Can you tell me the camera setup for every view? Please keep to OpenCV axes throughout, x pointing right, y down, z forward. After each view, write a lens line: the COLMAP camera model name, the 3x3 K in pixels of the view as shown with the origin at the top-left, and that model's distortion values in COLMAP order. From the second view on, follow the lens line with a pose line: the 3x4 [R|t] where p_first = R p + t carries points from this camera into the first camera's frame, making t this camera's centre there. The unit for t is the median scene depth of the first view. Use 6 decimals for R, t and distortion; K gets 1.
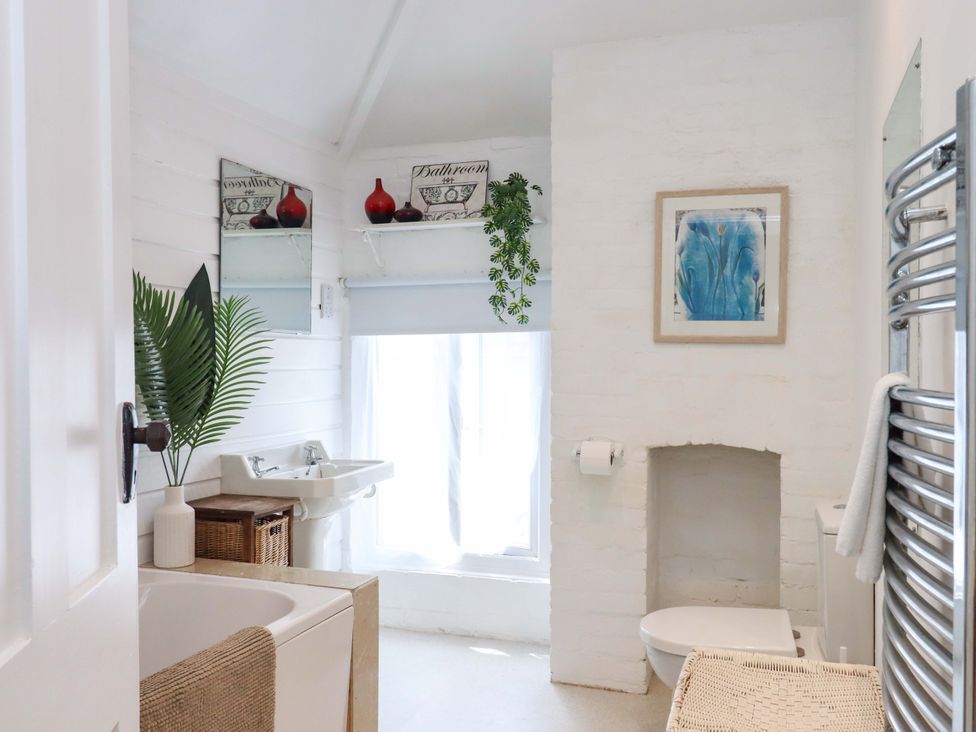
lens RADIAL K [[842.2, 0, 488.0], [0, 842.2, 366.0], [0, 0, 1]] dist [0.002682, -0.007521]
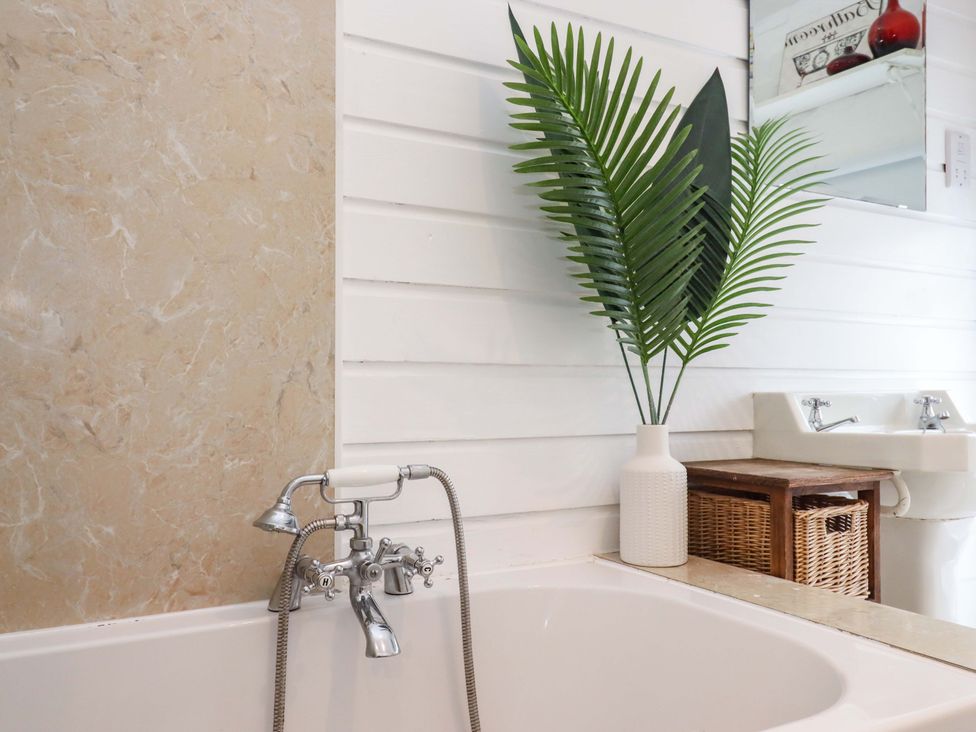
lens RADIAL K [[842.2, 0, 488.0], [0, 842.2, 366.0], [0, 0, 1]] dist [0.002682, -0.007521]
pose [[0.751608, -0.017798, -0.659370, -0.068138], [-0.001303, 0.999594, -0.028466, 0.107776], [0.659609, 0.022255, 0.751279, 0.446192]]
